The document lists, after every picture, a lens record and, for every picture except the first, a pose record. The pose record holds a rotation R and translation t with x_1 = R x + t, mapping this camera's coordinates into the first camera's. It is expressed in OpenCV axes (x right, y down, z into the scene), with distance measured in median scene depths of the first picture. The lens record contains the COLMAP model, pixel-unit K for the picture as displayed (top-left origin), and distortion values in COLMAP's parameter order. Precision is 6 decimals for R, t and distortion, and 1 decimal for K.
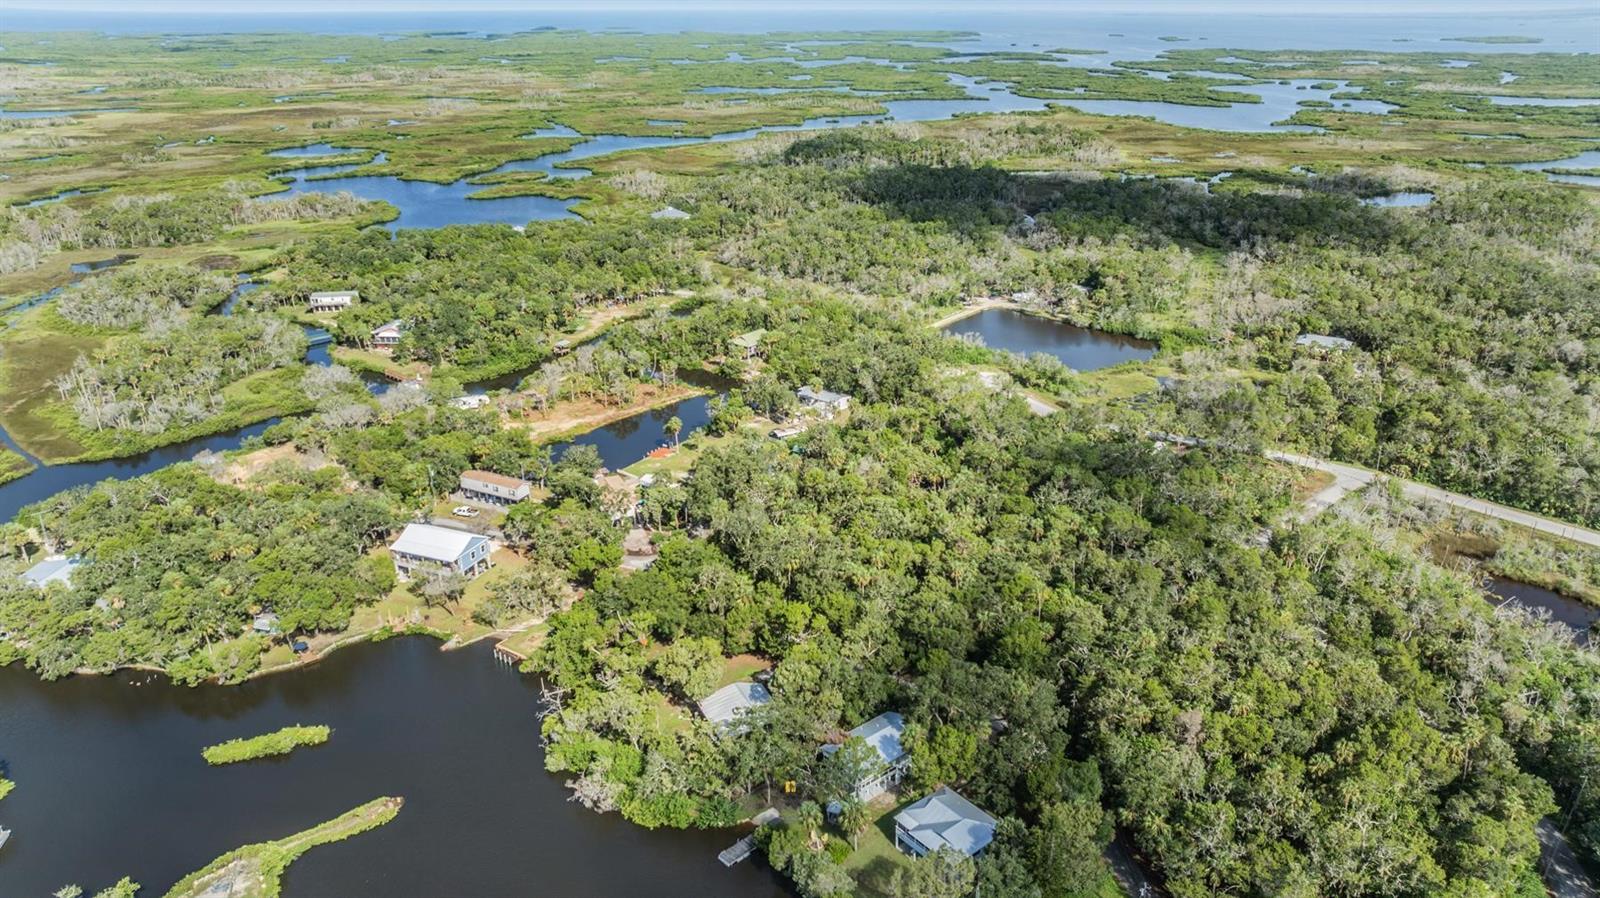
lens RADIAL K [[1128.5, 0, 815.2], [0, 1128.5, 451.3], [0, 0, 1]] dist [-0.037569, 0.027189]
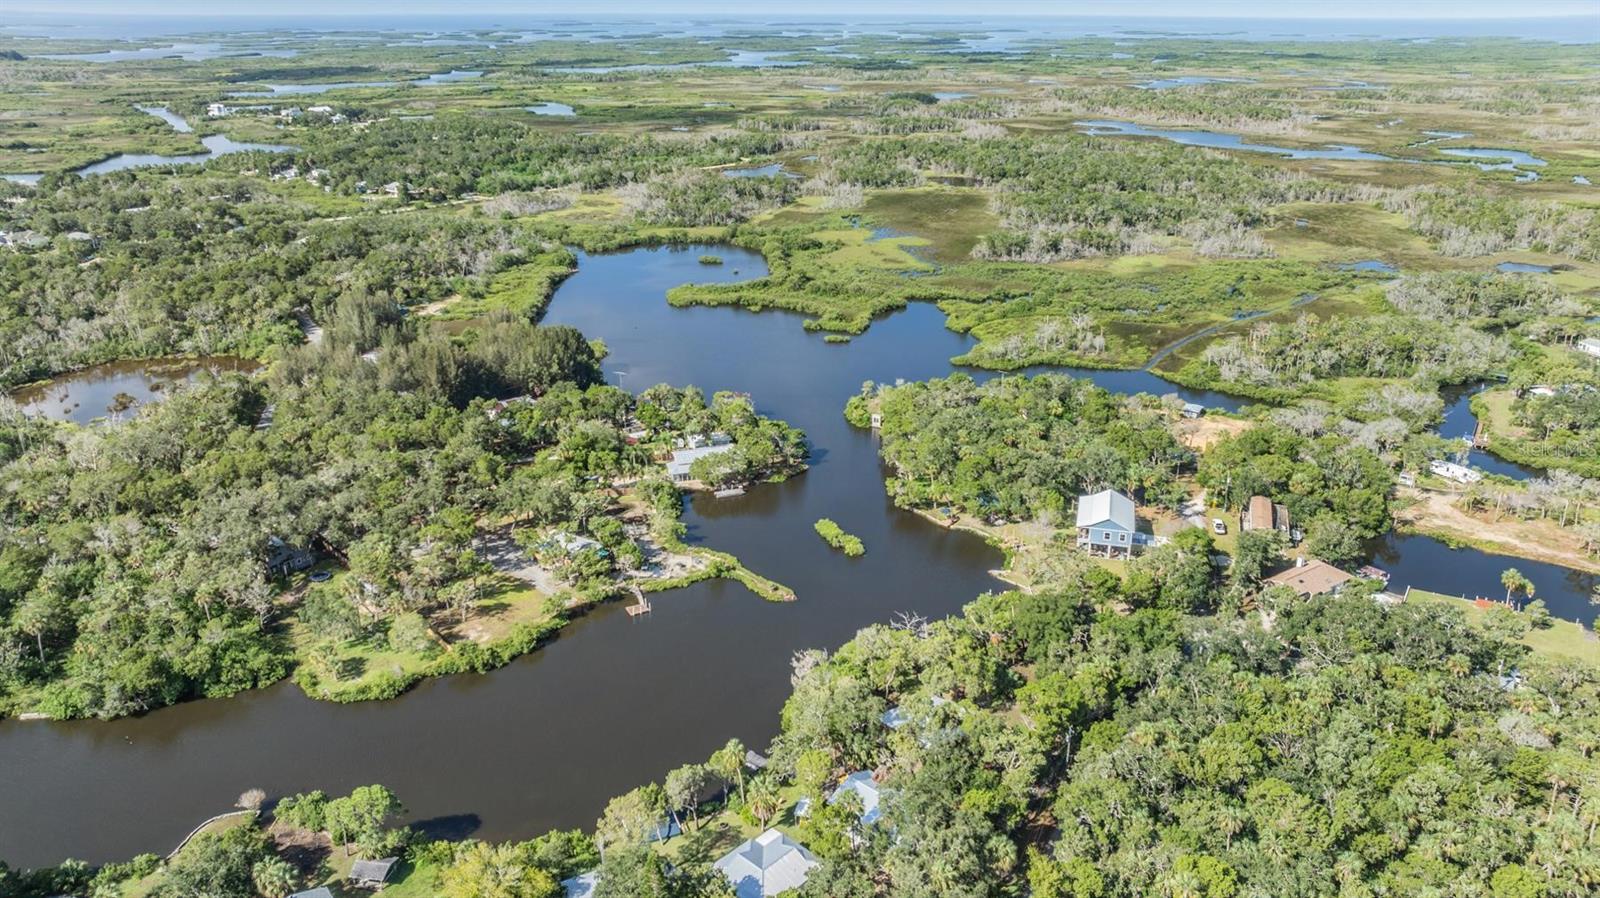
lens RADIAL K [[1128.5, 0, 815.2], [0, 1128.5, 451.3], [0, 0, 1]] dist [-0.037569, 0.027189]
pose [[0.101475, 0.360000, -0.927417, 0.376975], [-0.365598, 0.880492, 0.301782, -0.119502], [0.925225, 0.308438, 0.220964, 0.308945]]
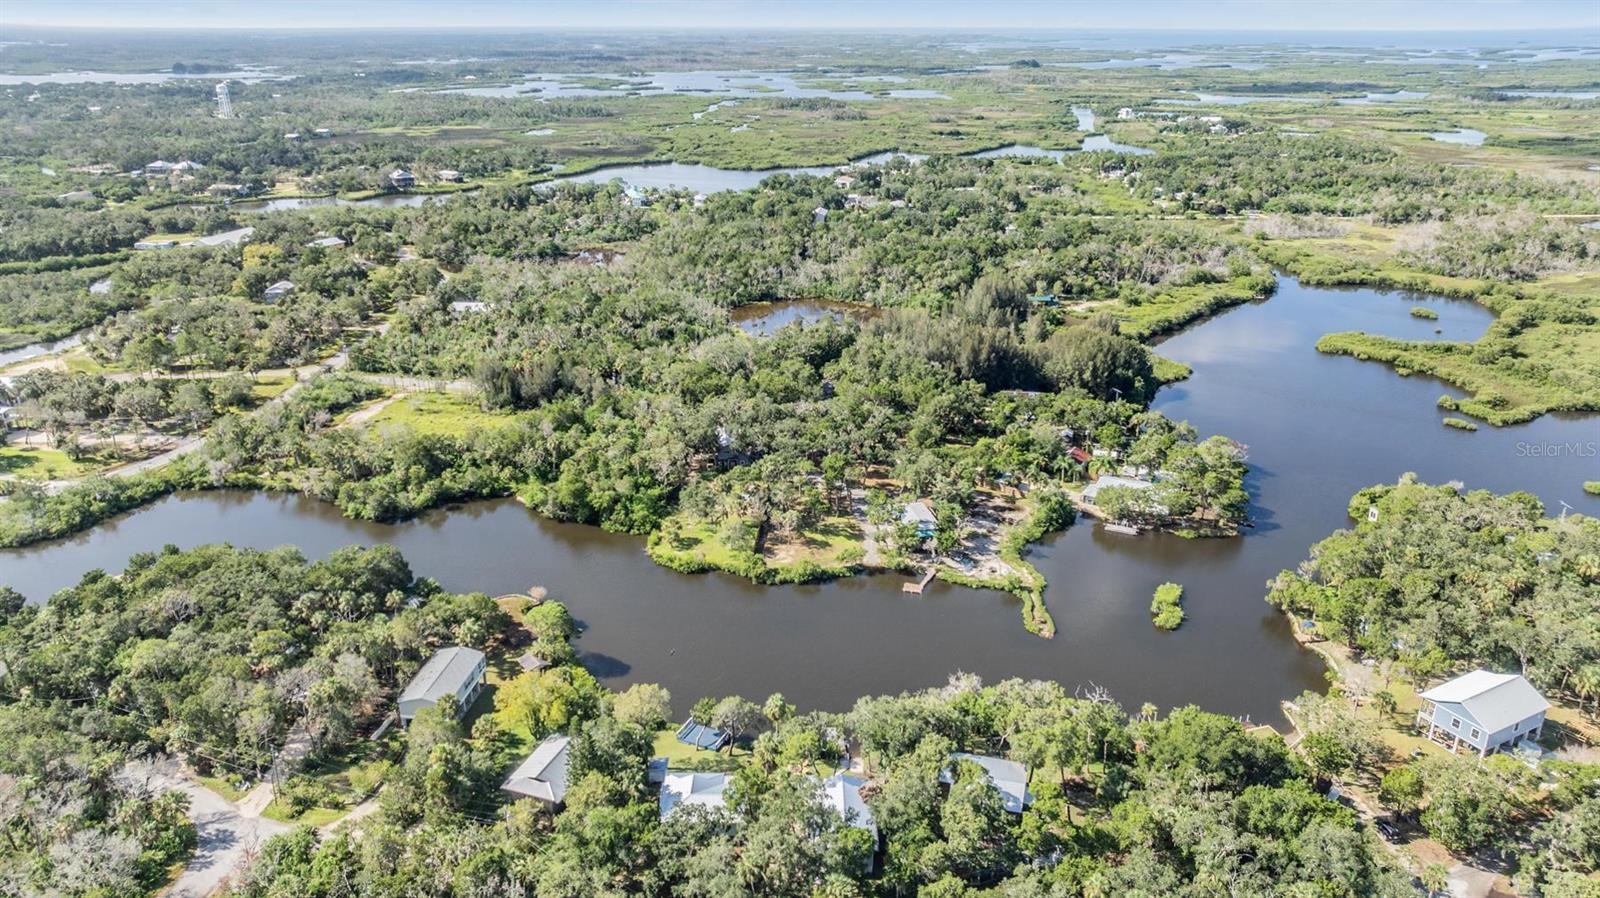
lens RADIAL K [[1128.5, 0, 815.2], [0, 1128.5, 451.3], [0, 0, 1]] dist [-0.037569, 0.027189]
pose [[-0.670534, 0.260933, -0.694477, 0.296778], [-0.271112, 0.785174, 0.556776, -0.230364], [0.690567, 0.561618, -0.455744, 0.593147]]
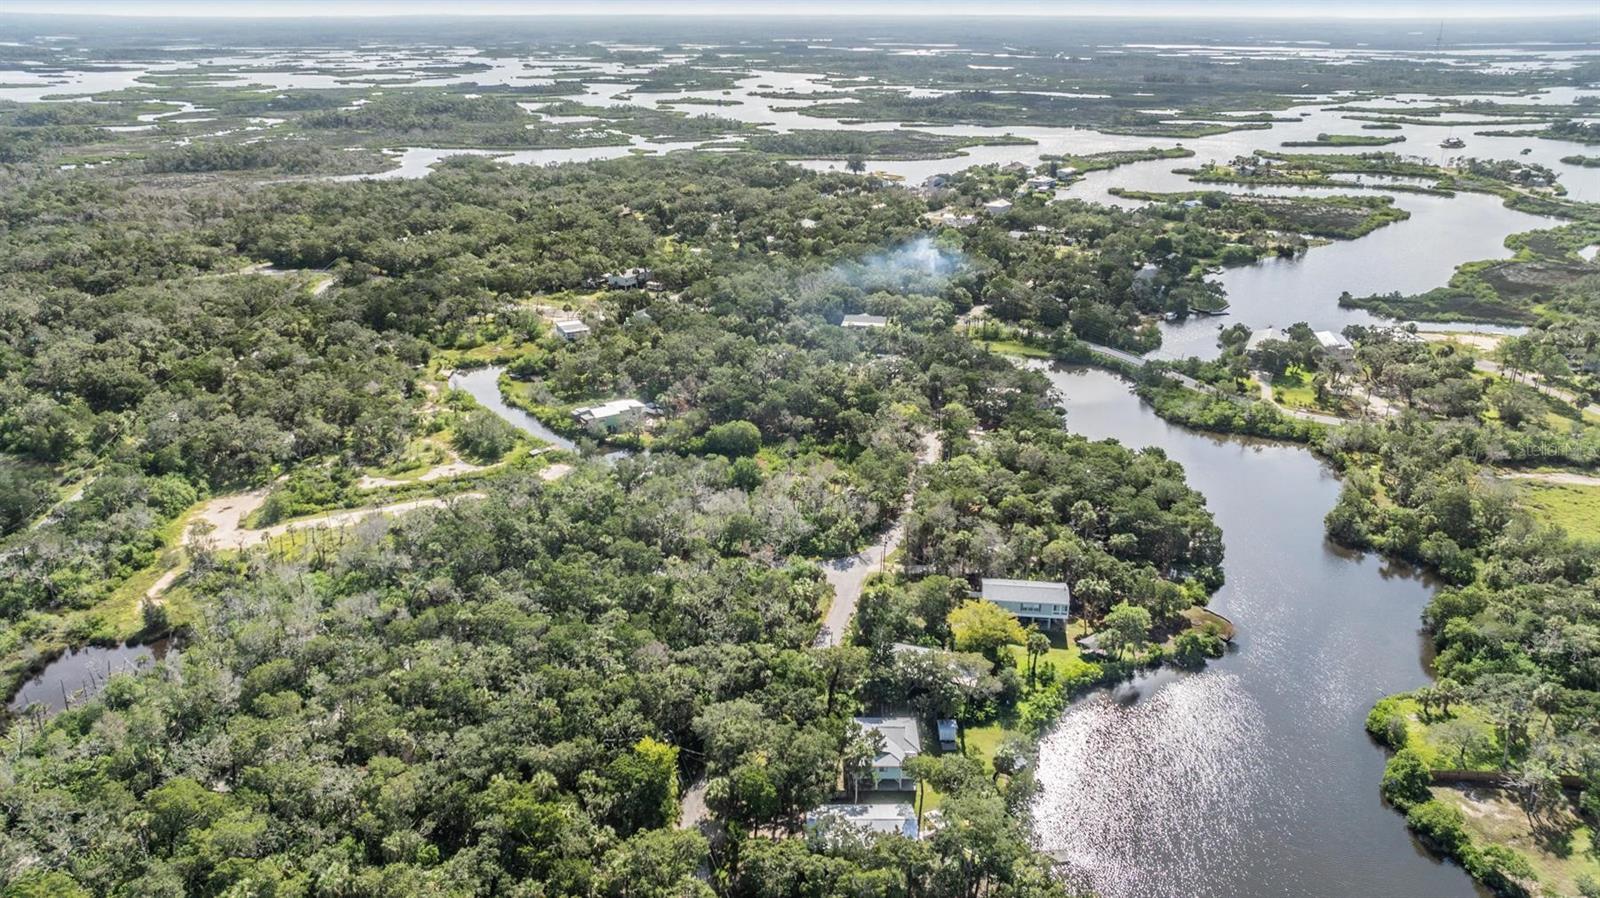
lens RADIAL K [[1170.4, 0, 800.0], [0, 1170.4, 449.0], [0, 0, 1]] dist [-0.032724, 0.011967]
pose [[-0.726055, -0.241243, 0.643930, -0.211322], [0.247600, 0.781908, 0.572114, -0.248789], [-0.641512, 0.574823, -0.507977, 0.639695]]
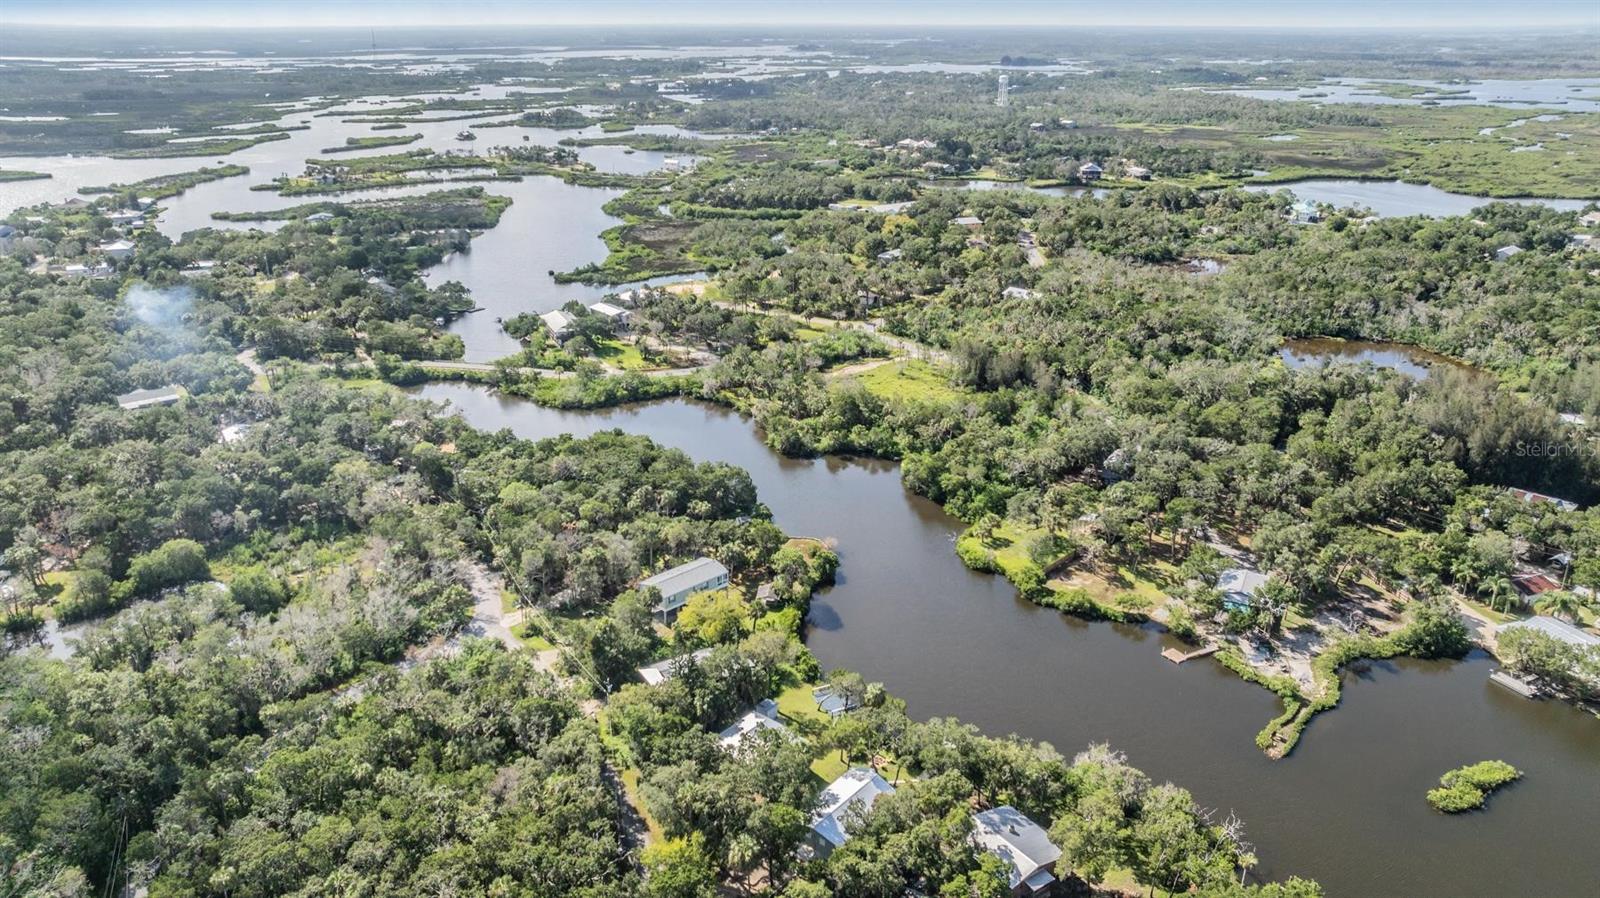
lens RADIAL K [[1128.5, 0, 815.2], [0, 1128.5, 451.3], [0, 0, 1]] dist [-0.037569, 0.027189]
pose [[-0.990566, 0.049071, -0.127949, 0.080938], [-0.049257, 0.743789, 0.666597, -0.278200], [0.127878, 0.666610, -0.734355, 0.712679]]
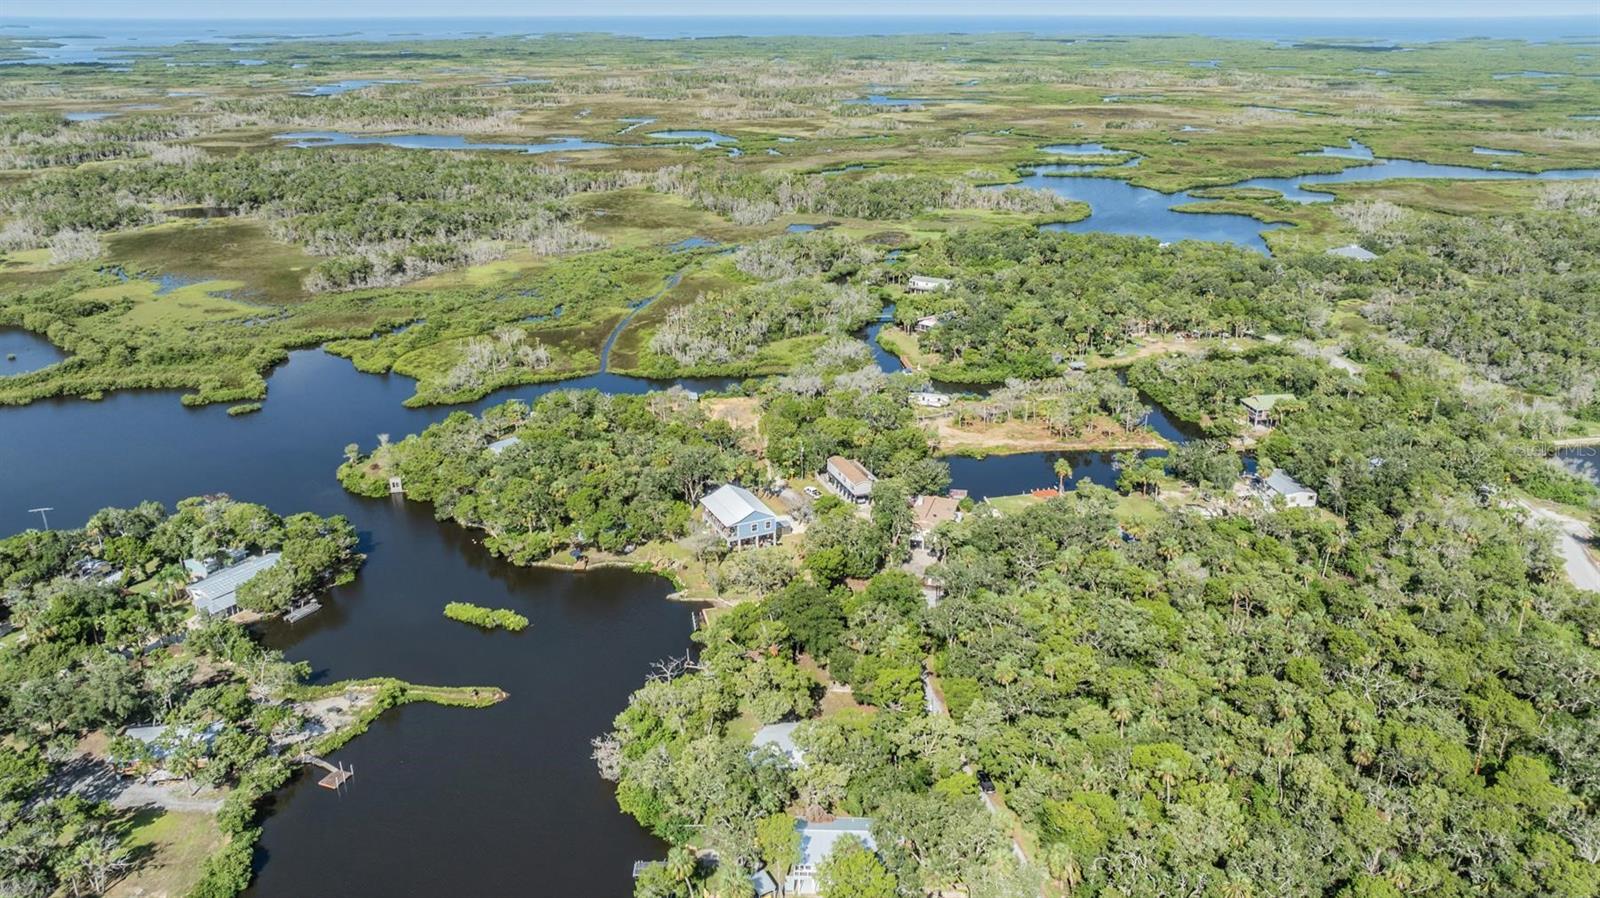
lens RADIAL K [[1170.4, 0, 800.0], [0, 1170.4, 449.0], [0, 0, 1]] dist [-0.032724, 0.011967]
pose [[0.725392, 0.238329, -0.645760, 0.256165], [-0.249791, 0.965338, 0.075680, -0.044347], [0.641413, 0.106408, 0.759781, 0.120246]]
